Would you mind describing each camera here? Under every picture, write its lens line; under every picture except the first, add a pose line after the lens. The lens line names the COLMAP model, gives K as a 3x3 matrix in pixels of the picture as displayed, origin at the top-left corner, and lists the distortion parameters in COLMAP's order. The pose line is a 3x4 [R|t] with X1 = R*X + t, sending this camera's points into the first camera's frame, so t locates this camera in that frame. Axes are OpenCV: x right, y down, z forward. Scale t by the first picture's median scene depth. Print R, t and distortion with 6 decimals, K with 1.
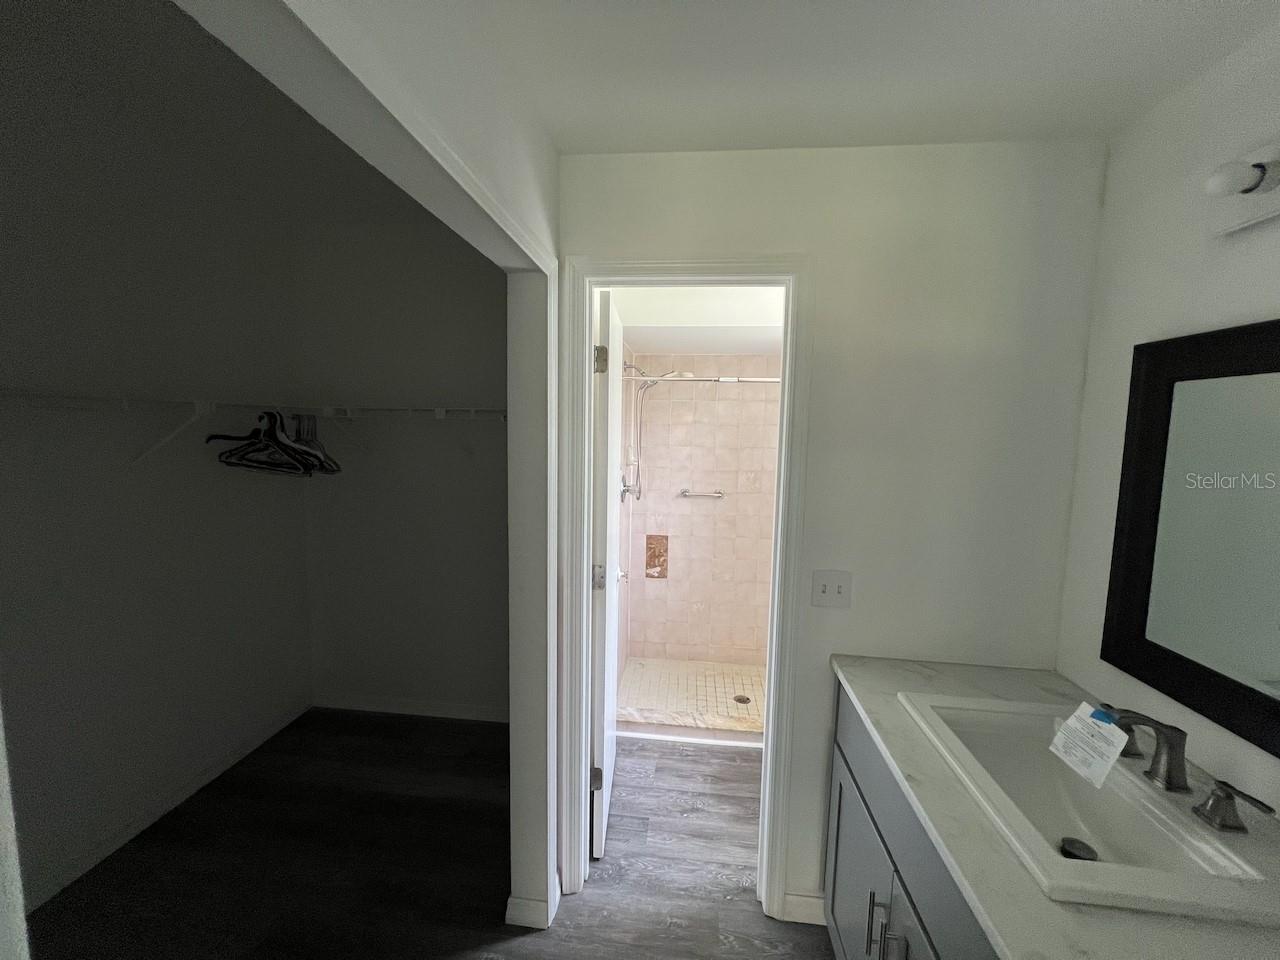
lens RADIAL K [[511.3, 0, 637.2], [0, 511.3, 476.4], [0, 0, 1]] dist [-0.001234, -0.000065]
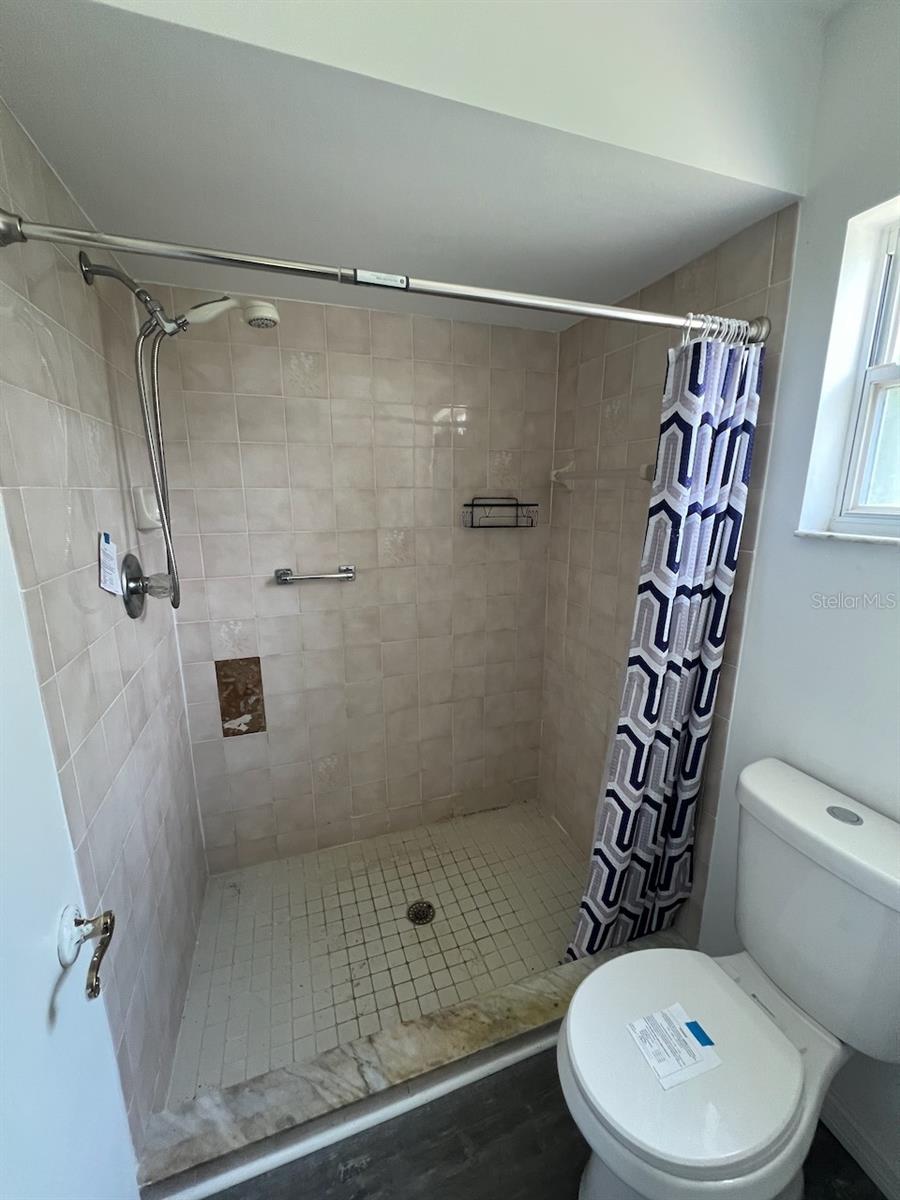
lens RADIAL K [[479.4, 0, 450.0], [0, 479.4, 600.0], [0, 0, 1]] dist [-0.001234, -0.000065]
pose [[0.903529, -0.112760, 0.413425, 0.040152], [0.056439, 0.987668, 0.146037, -0.006783], [-0.424793, -0.108616, 0.898751, 0.463967]]
